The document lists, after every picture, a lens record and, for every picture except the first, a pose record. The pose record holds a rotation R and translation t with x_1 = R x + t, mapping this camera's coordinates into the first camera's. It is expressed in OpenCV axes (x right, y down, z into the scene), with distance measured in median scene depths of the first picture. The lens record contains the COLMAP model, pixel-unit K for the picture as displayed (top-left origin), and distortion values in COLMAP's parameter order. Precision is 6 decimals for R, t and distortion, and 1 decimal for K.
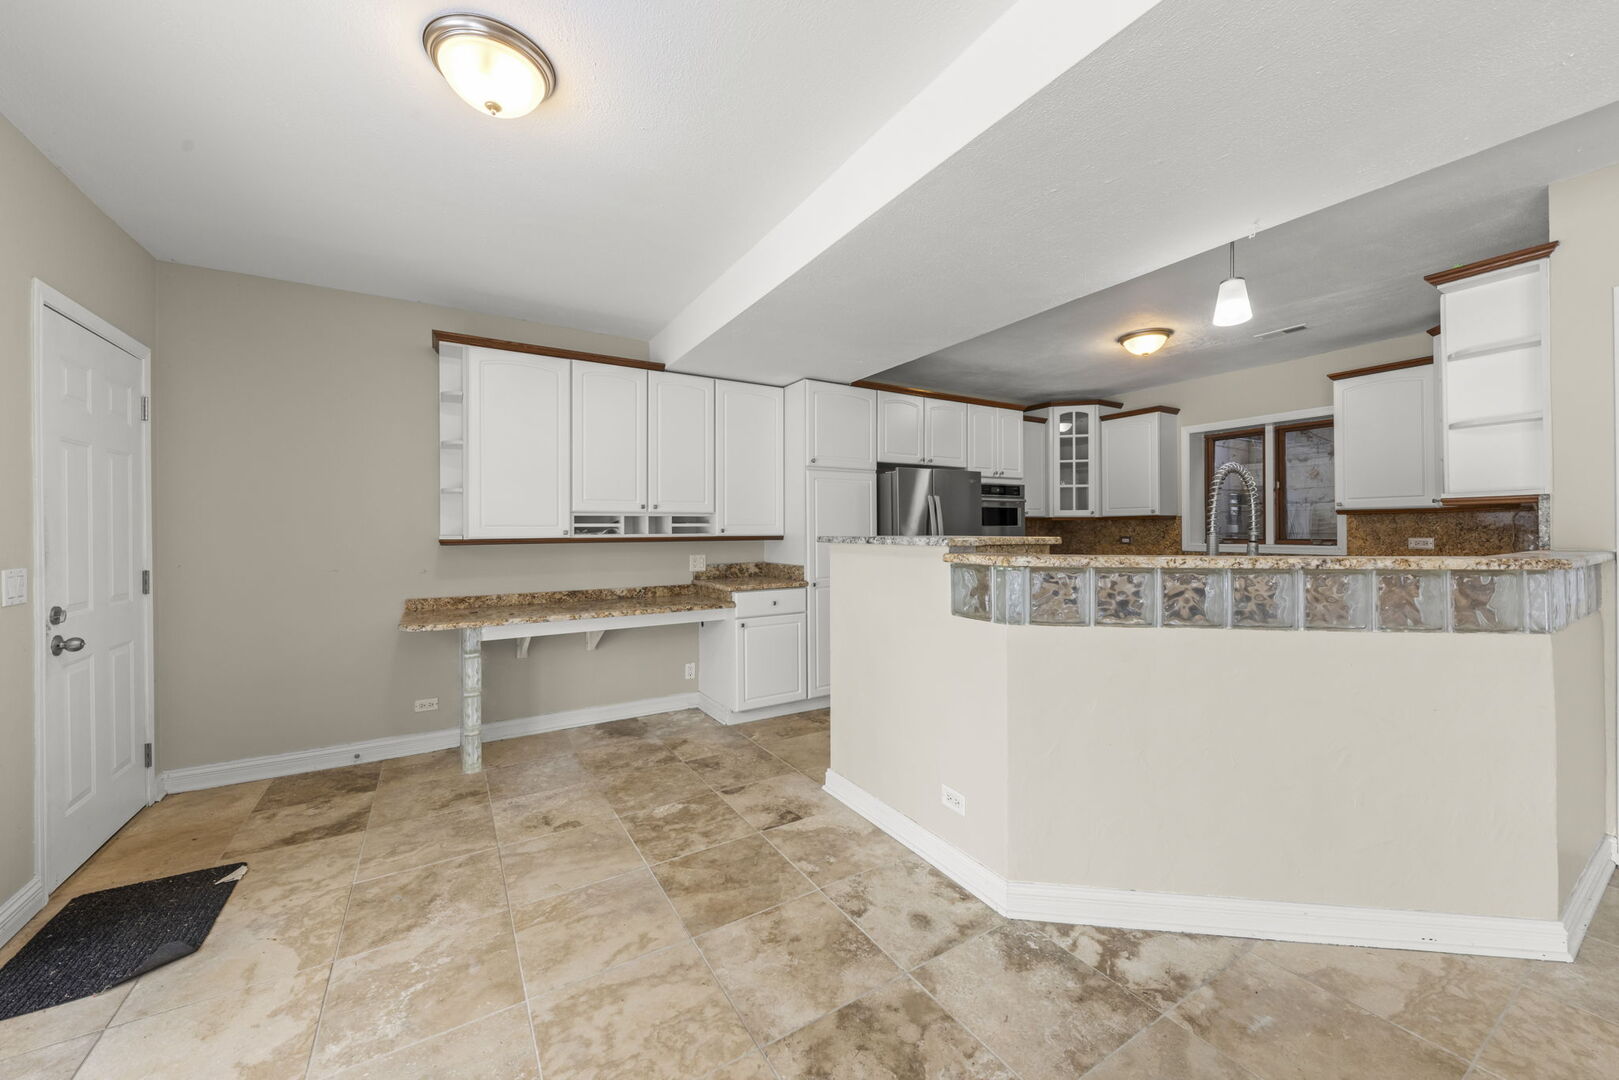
lens RADIAL K [[597.1, 0, 808.3], [0, 597.1, 529.0], [0, 0, 1]] dist [0.000682, 0.000069]
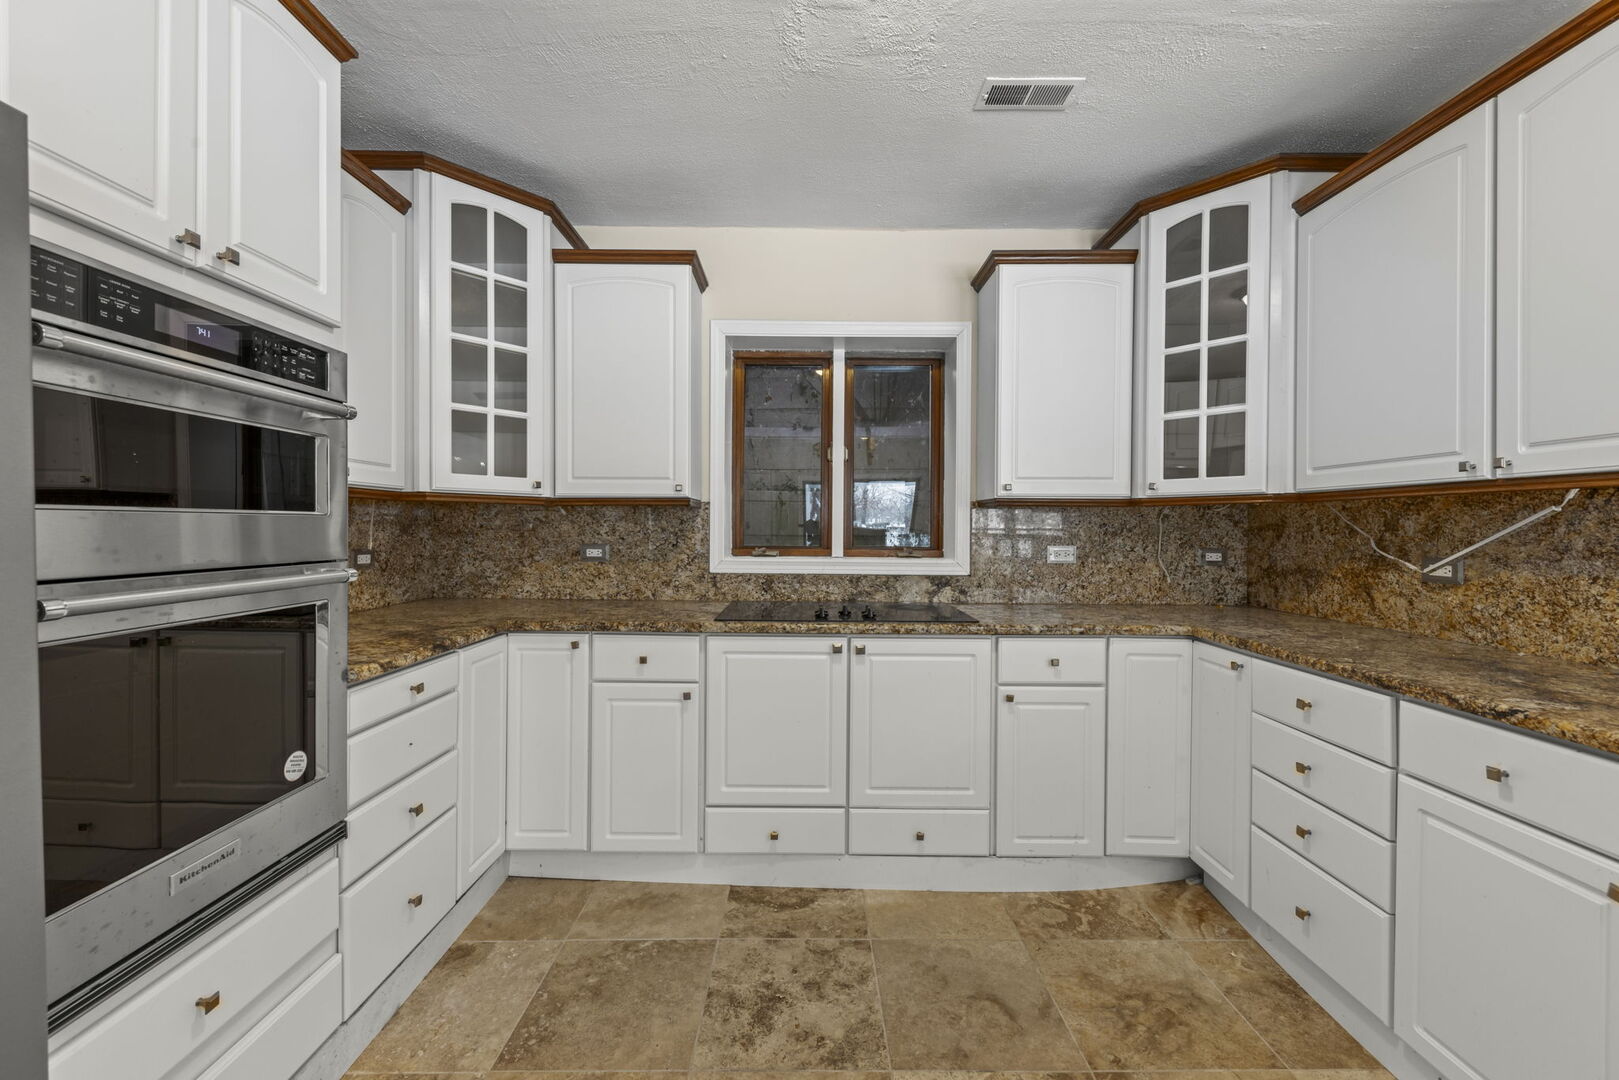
lens RADIAL K [[630.9, 0, 809.5], [0, 630.9, 540.0], [0, 0, 1]] dist [0.000500, -0.000102]
pose [[0.516792, -0.008584, 0.856068, 0.233691], [-0.010340, 0.999814, 0.016267, 0.000100], [-0.856048, -0.017258, 0.516608, 0.694315]]
